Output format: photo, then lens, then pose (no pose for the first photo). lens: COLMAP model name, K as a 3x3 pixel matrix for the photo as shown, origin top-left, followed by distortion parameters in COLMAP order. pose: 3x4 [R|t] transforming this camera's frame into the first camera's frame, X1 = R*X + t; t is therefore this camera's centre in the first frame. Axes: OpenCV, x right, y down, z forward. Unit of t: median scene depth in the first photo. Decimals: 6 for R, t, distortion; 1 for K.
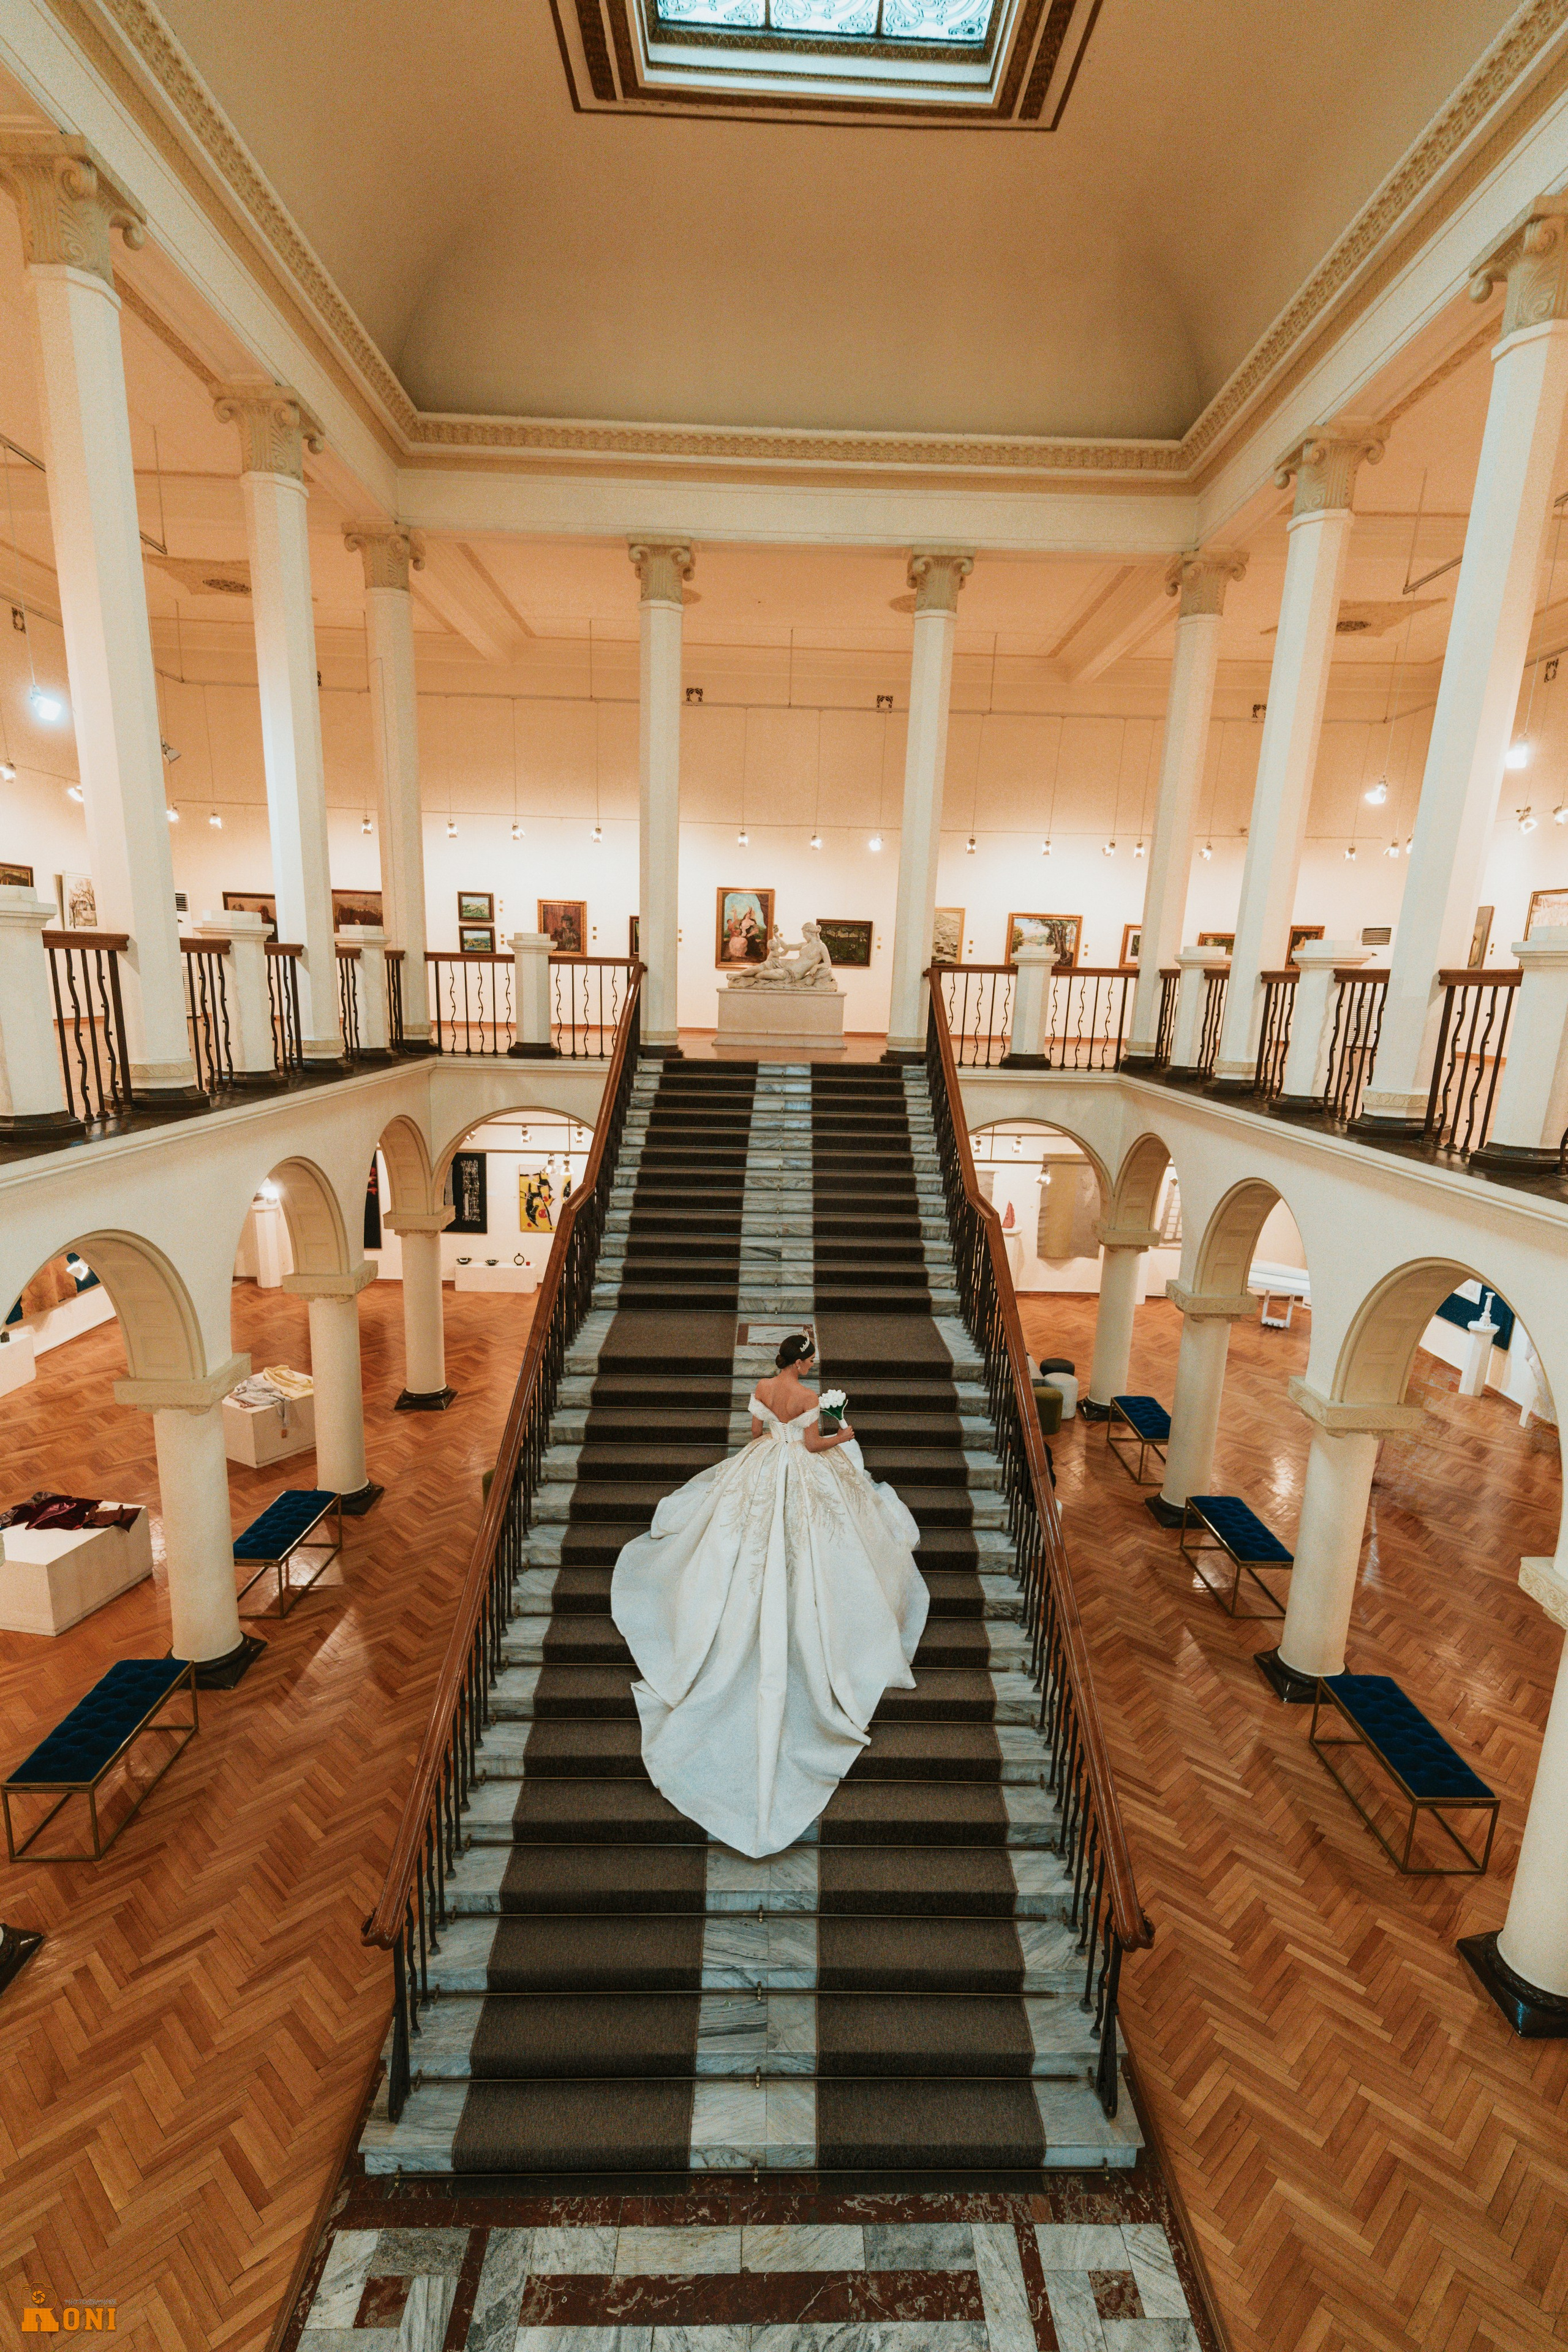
lens RADIAL K [[993.8, 0, 784.0], [0, 993.8, 1176.0], [0, 0, 1]] dist [0.048422, -0.017147]
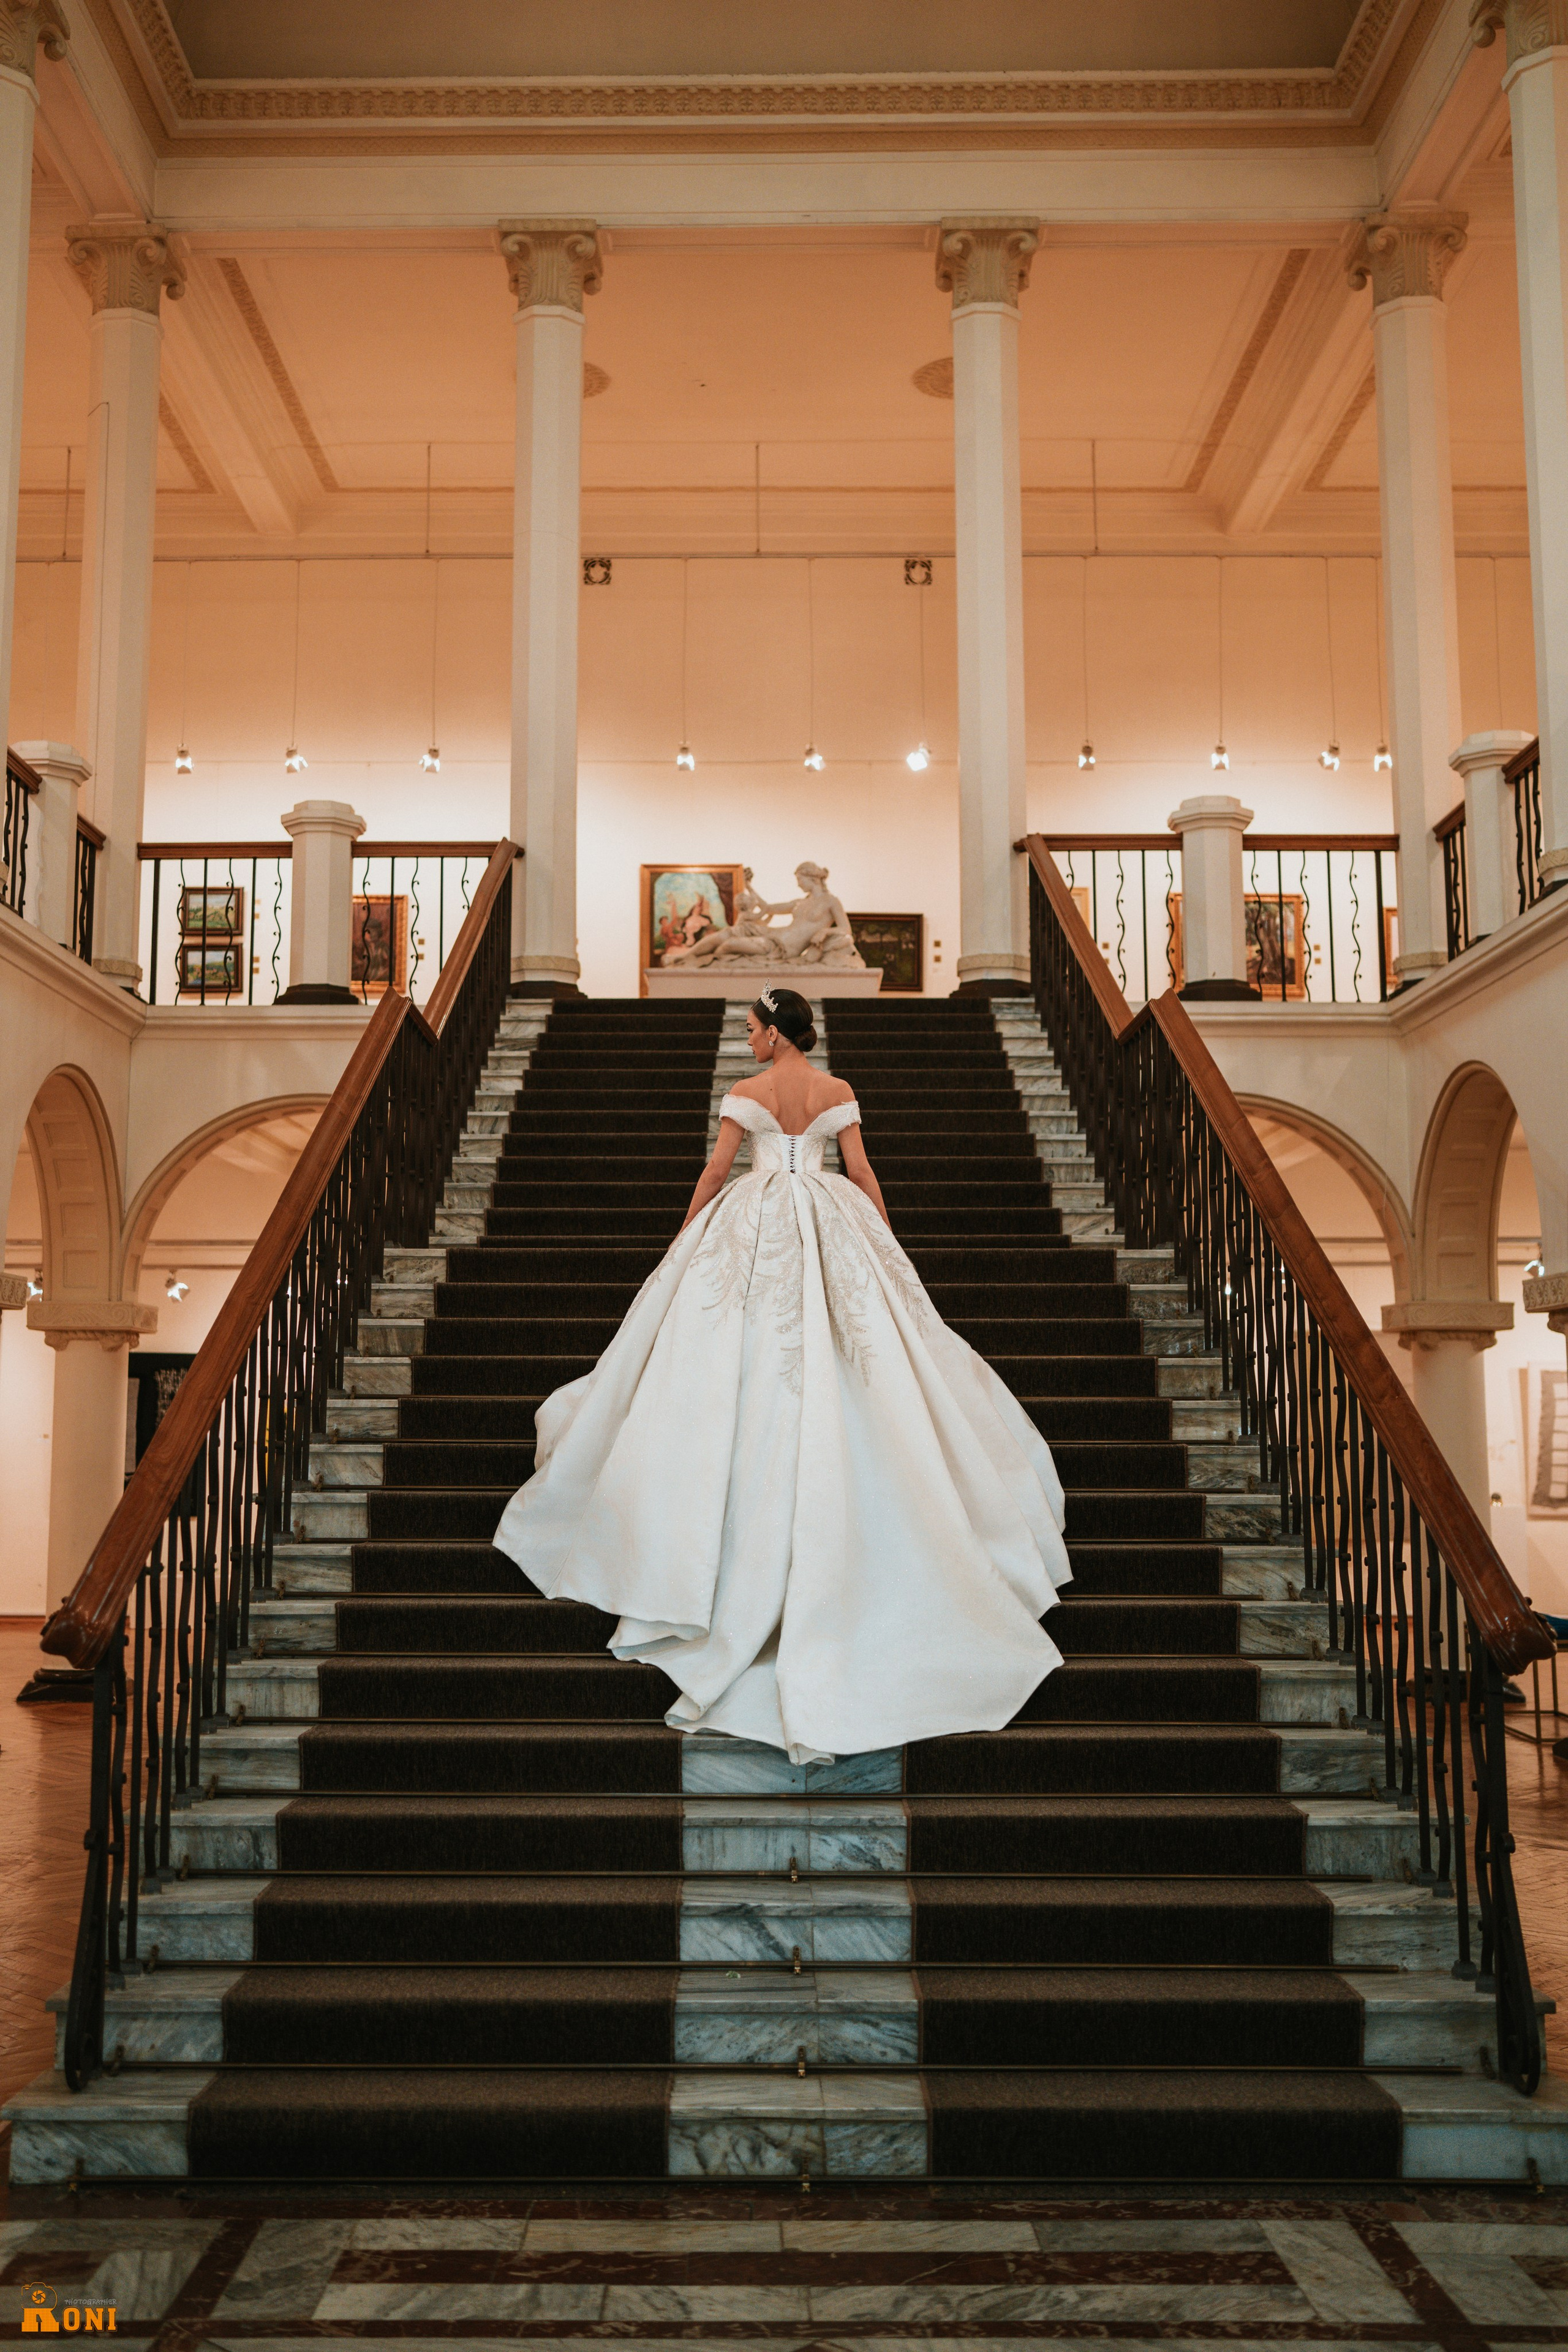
lens RADIAL K [[2033.0, 0, 718.0], [0, 2033.0, 1177.0], [0, 0, 1]] dist [-0.005293, 0.020862]
pose [[0.999072, -0.039005, -0.018251, -0.021324], [0.030929, 0.944812, -0.326151, 0.547720], [0.029966, 0.325284, 0.945142, -0.042380]]
